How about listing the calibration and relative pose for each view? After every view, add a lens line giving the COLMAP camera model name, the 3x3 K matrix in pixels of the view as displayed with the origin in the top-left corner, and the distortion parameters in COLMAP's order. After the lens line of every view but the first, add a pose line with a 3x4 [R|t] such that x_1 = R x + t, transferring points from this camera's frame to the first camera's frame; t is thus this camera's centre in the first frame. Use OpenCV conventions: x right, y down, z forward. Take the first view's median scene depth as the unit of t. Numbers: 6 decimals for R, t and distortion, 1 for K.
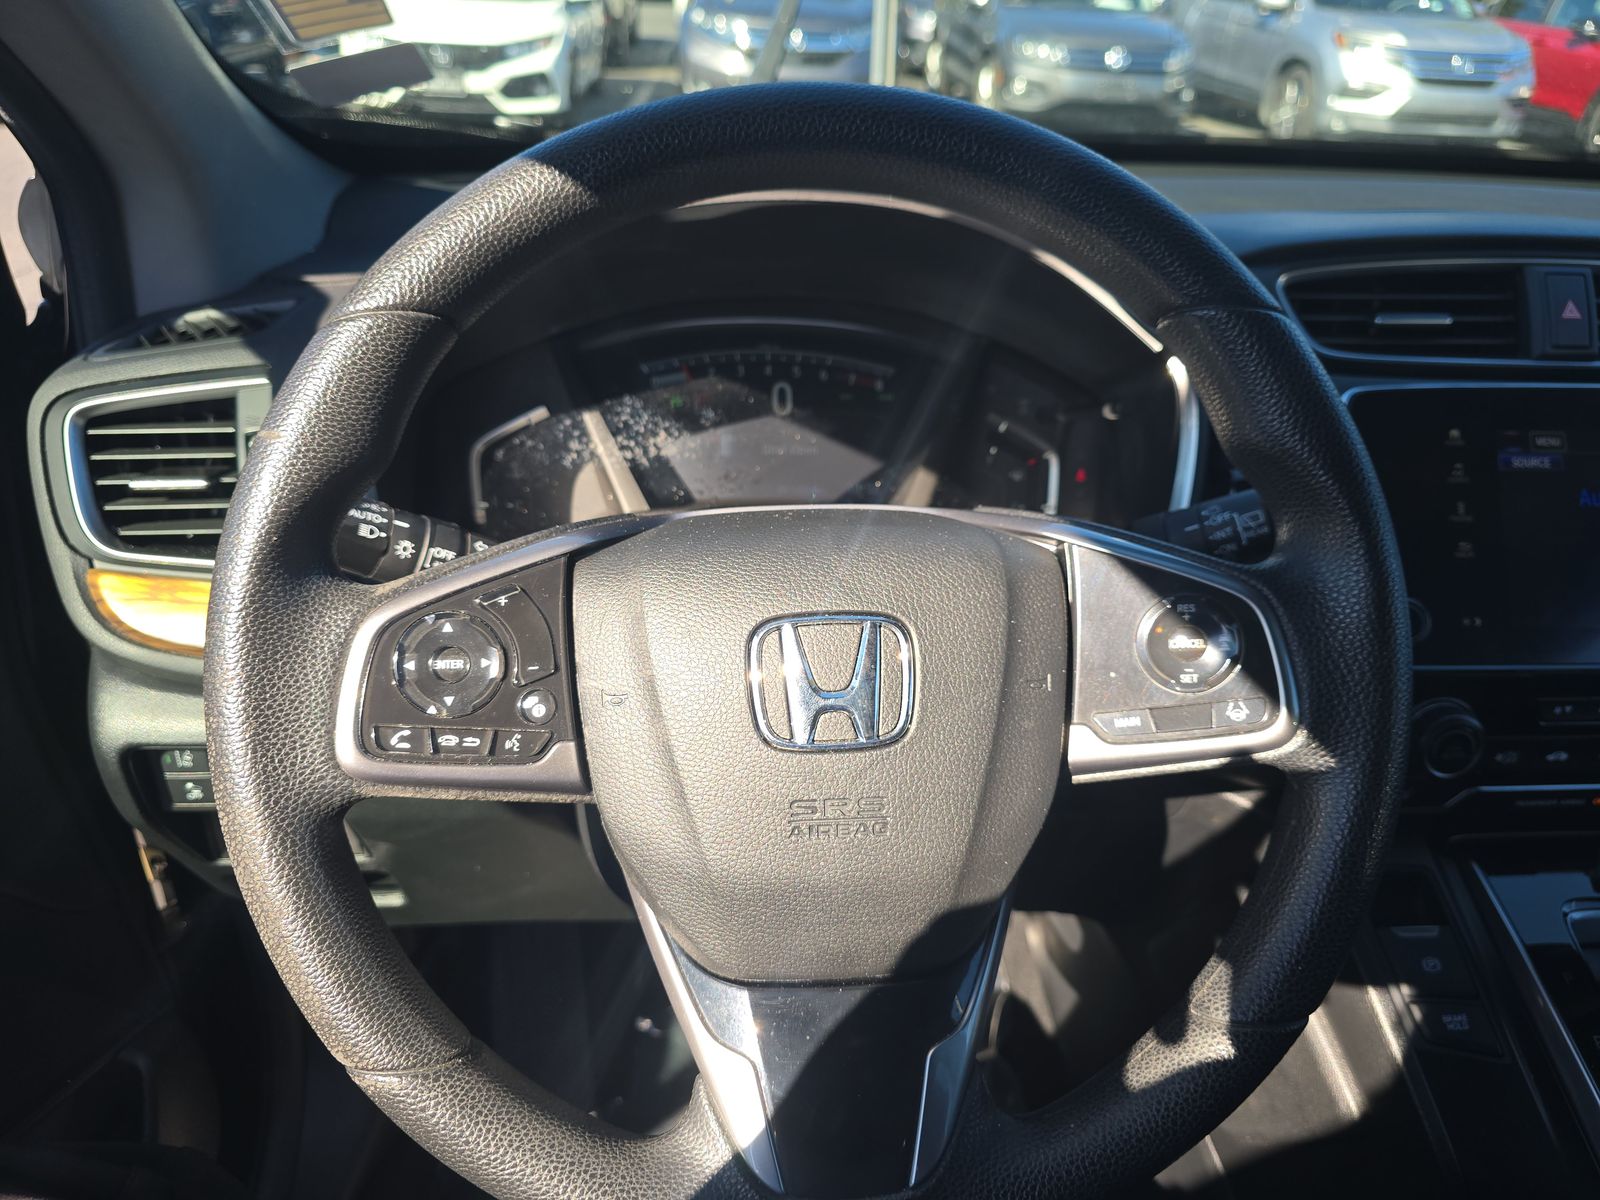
lens RADIAL K [[1090.8, 0, 800.3], [0, 1090.8, 594.0], [0, 0, 1]] dist [0.013589, -0.020090]
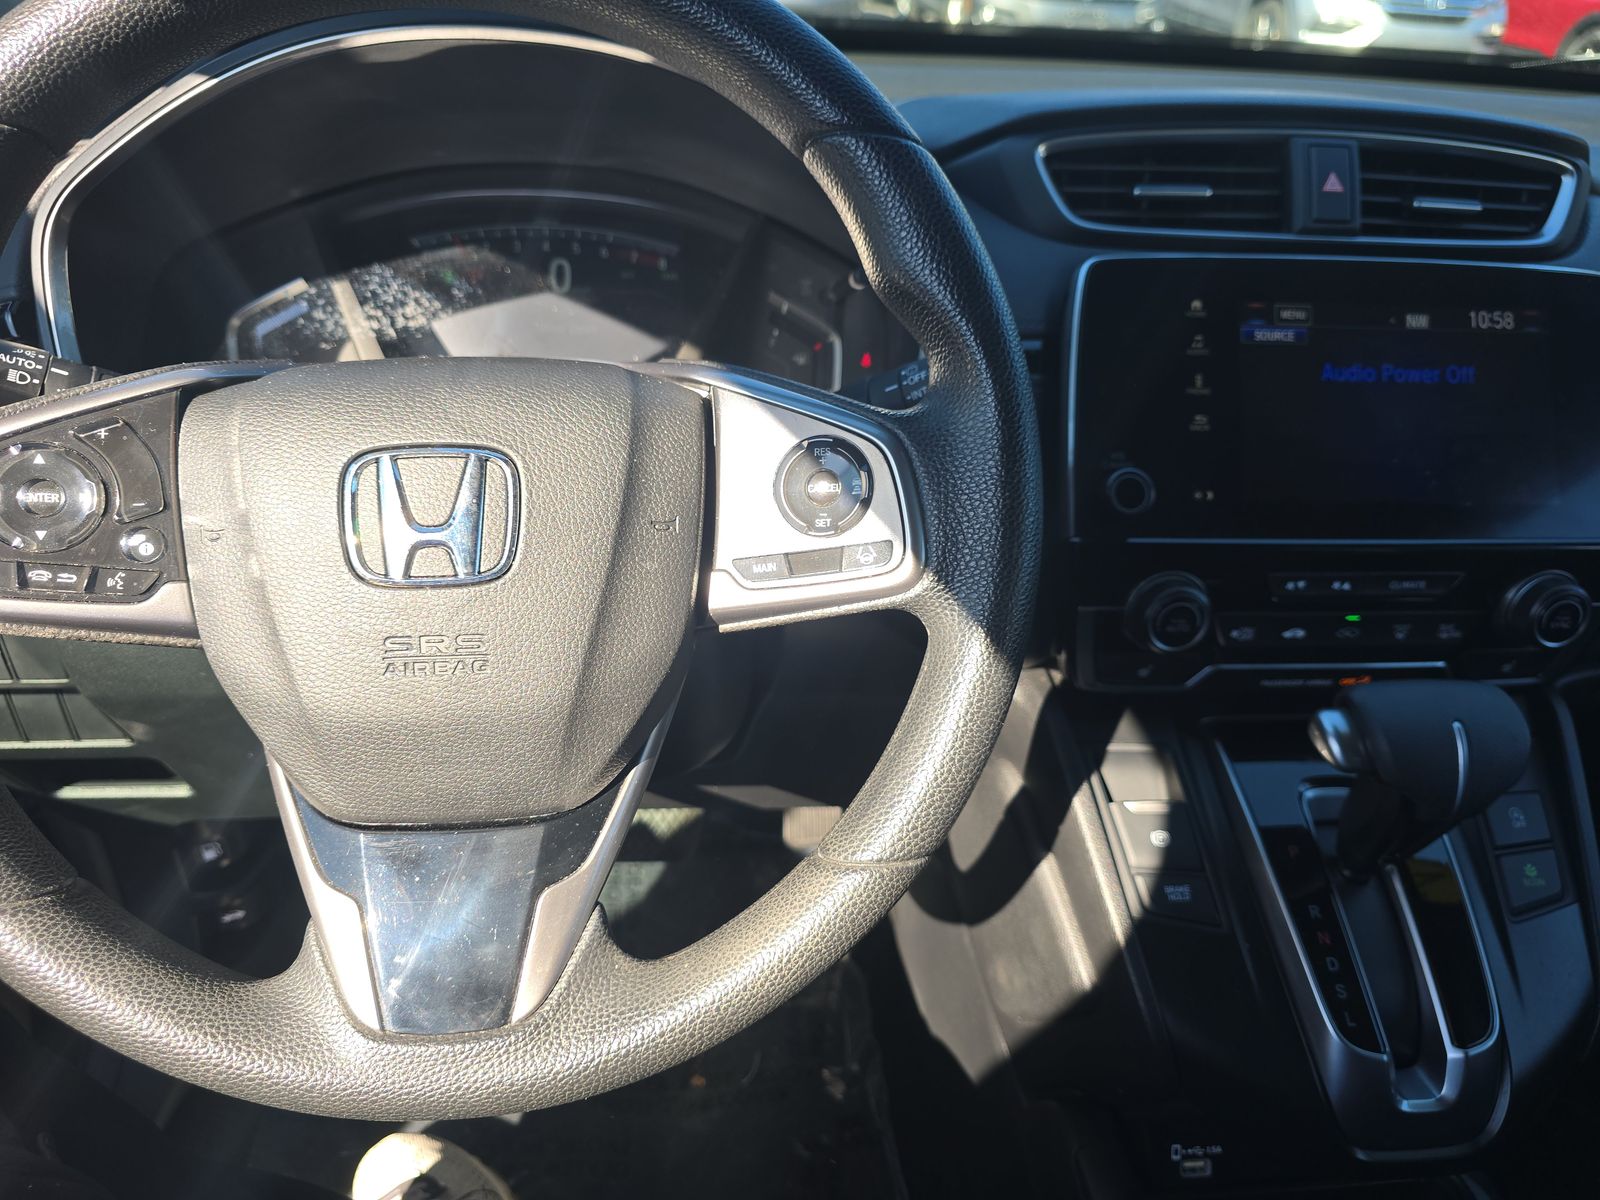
lens RADIAL K [[1090.8, 0, 796.5], [0, 1090.8, 591.3], [0, 0, 1]] dist [0.013589, -0.020090]
pose [[0.999737, 0.005978, 0.022146, 0.296757], [-0.007096, 0.998686, 0.050758, 0.085568], [-0.021814, -0.050902, 0.998465, 0.018387]]
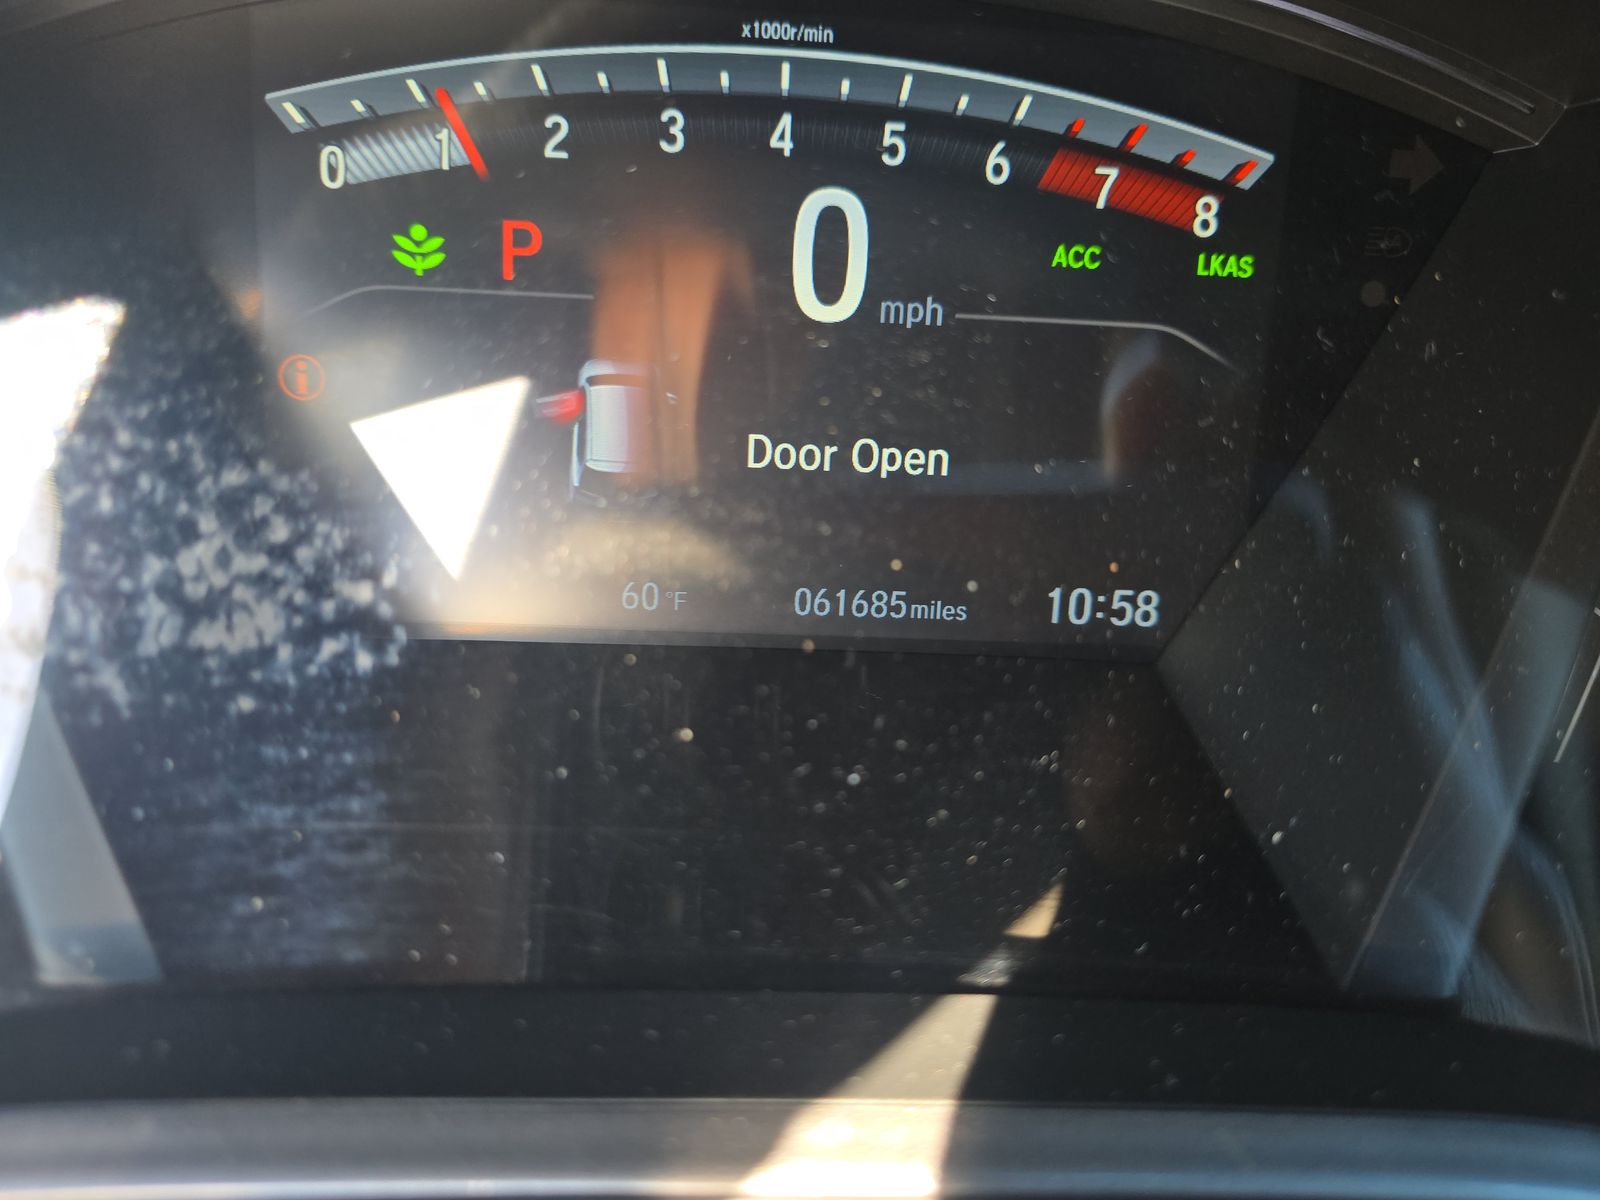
lens RADIAL K [[1090.8, 0, 799.0], [0, 1090.8, 597.0], [0, 0, 1]] dist [0.013589, -0.020090]
pose [[0.998088, 0.058678, -0.019420, -0.024687], [-0.050611, 0.956237, 0.288182, -0.300869], [0.035480, -0.286648, 0.957379, 1.237836]]
